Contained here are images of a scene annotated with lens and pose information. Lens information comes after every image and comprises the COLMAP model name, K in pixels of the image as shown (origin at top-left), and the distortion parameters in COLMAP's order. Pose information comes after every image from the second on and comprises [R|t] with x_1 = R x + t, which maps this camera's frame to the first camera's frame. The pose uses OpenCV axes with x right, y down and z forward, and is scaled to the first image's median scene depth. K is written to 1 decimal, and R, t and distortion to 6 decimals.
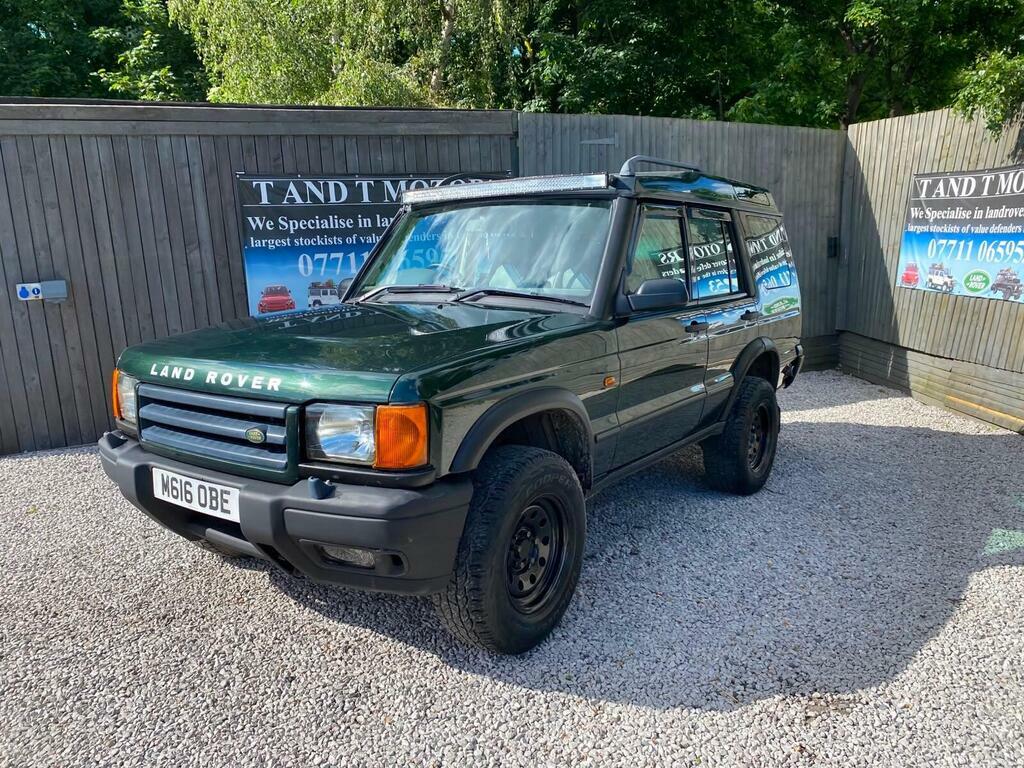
lens RADIAL K [[785.6, 0, 511.0], [0, 785.6, 379.0], [0, 0, 1]] dist [0.013010, -0.012506]
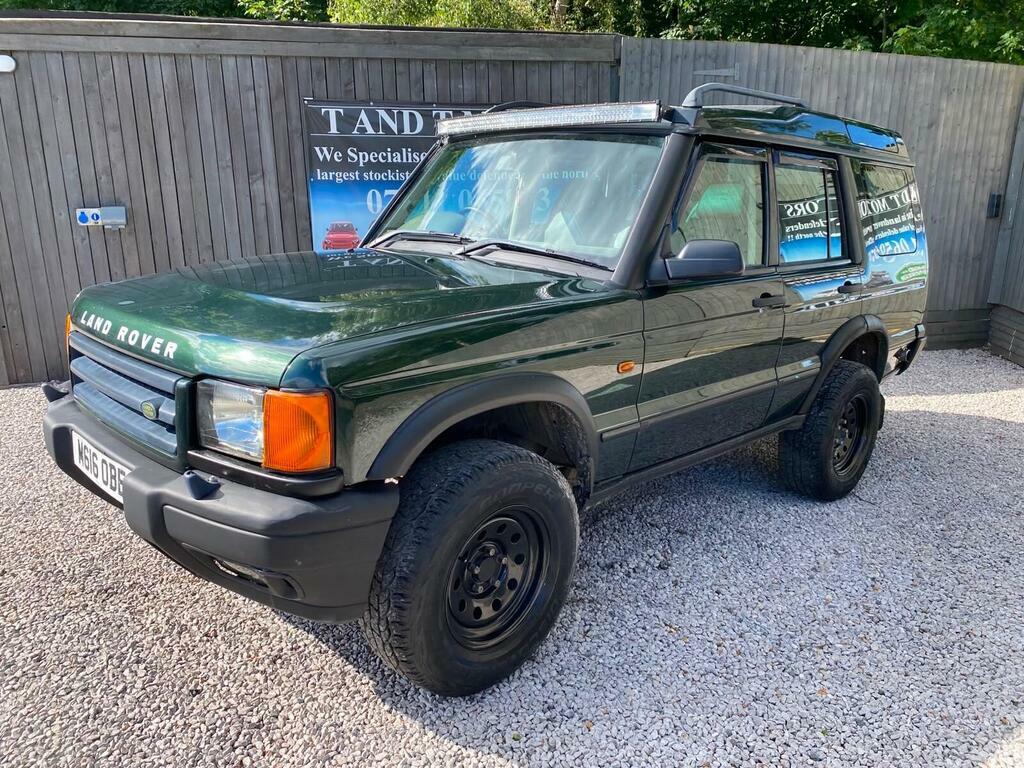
lens RADIAL K [[780.9, 0, 526.7], [0, 780.9, 380.4], [0, 0, 1]] dist [0.004992, -0.001190]
pose [[0.985359, 0.077956, -0.151626, 0.080733], [-0.066227, 0.994517, 0.080931, -0.022496], [0.157103, -0.069704, 0.985119, 0.109410]]
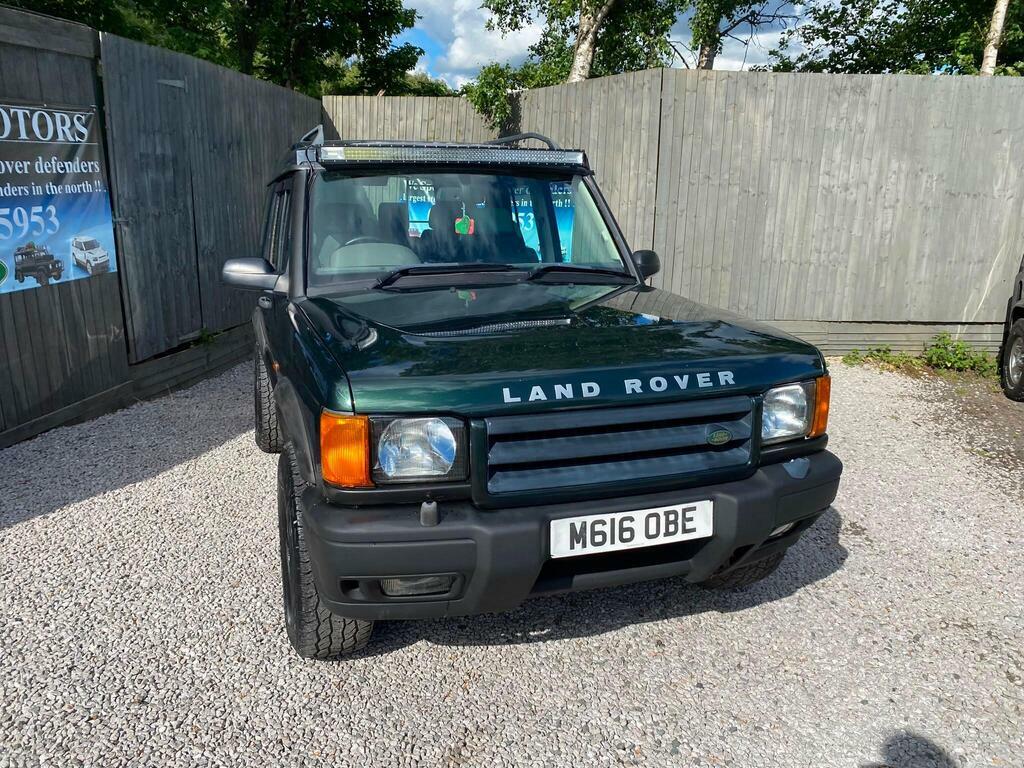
lens RADIAL K [[779.8, 0, 510.6], [0, 779.8, 379.8], [0, 0, 1]] dist [0.013000, -0.007099]
pose [[0.583080, -0.156745, 0.797150, -0.501306], [0.112347, 0.987341, 0.111965, -0.052010], [-0.804609, 0.024273, 0.593309, 0.278177]]
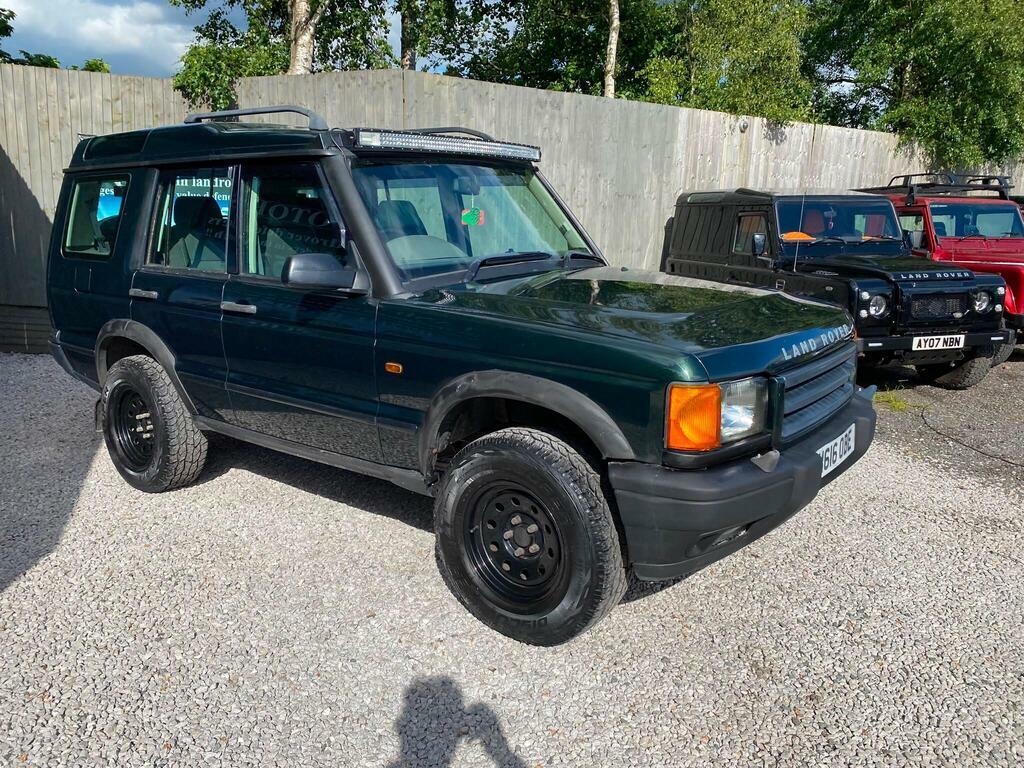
lens RADIAL K [[771.5, 0, 507.8], [0, 771.5, 399.5], [0, 0, 1]] dist [0.005443, -0.002212]
pose [[0.055797, -0.220360, 0.973821, -0.641071], [0.146487, 0.966593, 0.210331, -0.091839], [-0.987638, 0.130916, 0.086212, 0.604333]]
